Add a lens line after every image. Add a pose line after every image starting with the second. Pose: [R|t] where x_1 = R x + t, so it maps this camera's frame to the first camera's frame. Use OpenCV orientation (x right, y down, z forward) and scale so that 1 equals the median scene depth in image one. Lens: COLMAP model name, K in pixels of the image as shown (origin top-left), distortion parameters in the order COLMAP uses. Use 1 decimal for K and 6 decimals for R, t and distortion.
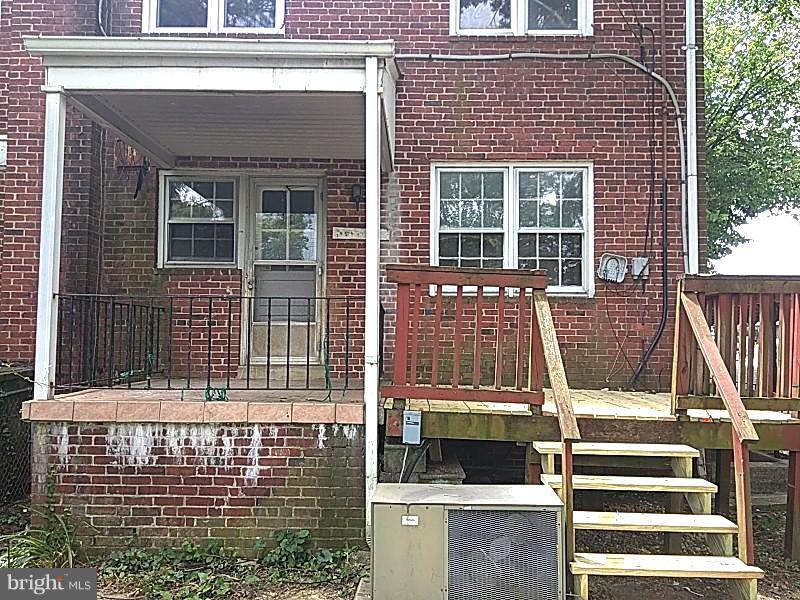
lens RADIAL K [[651.0, 0, 402.9], [0, 651.0, 296.0], [0, 0, 1]] dist [0.093604, -0.152731]
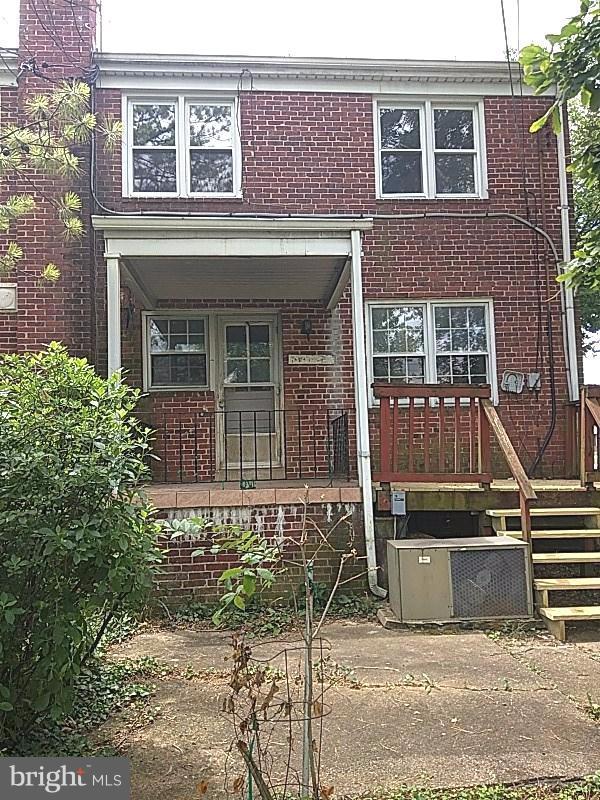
lens RADIAL K [[651.0, 0, 295.5], [0, 651.0, 399.4], [0, 0, 1]] dist [0.093604, -0.152731]
pose [[0.996293, -0.028243, 0.081257, -0.197099], [0.030374, 0.999223, -0.025112, 0.009635], [-0.080485, 0.027487, 0.996377, -0.219394]]
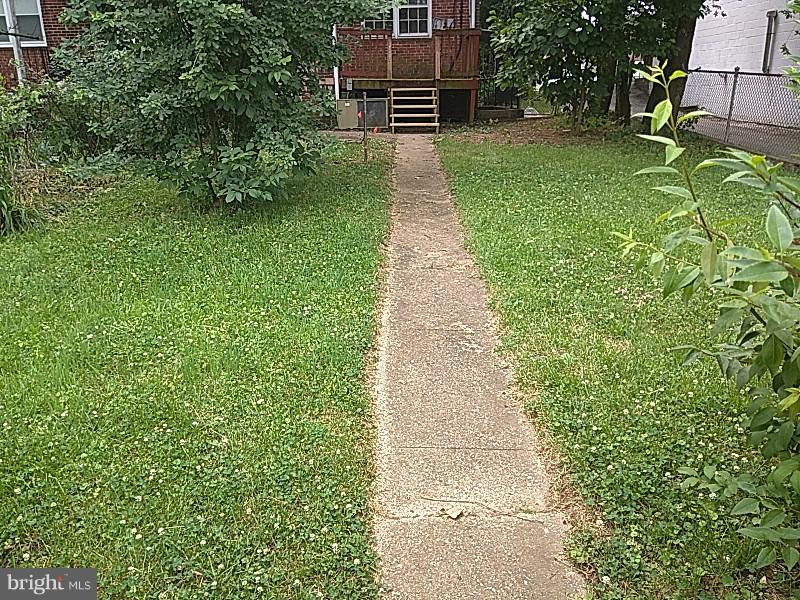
lens RADIAL K [[651.0, 0, 402.9], [0, 651.0, 296.0], [0, 0, 1]] dist [0.093604, -0.152731]
pose [[0.999533, -0.028878, -0.010000, 0.183139], [0.030530, 0.928950, 0.368944, -0.011446], [-0.001364, -0.369077, 0.929398, -1.556688]]
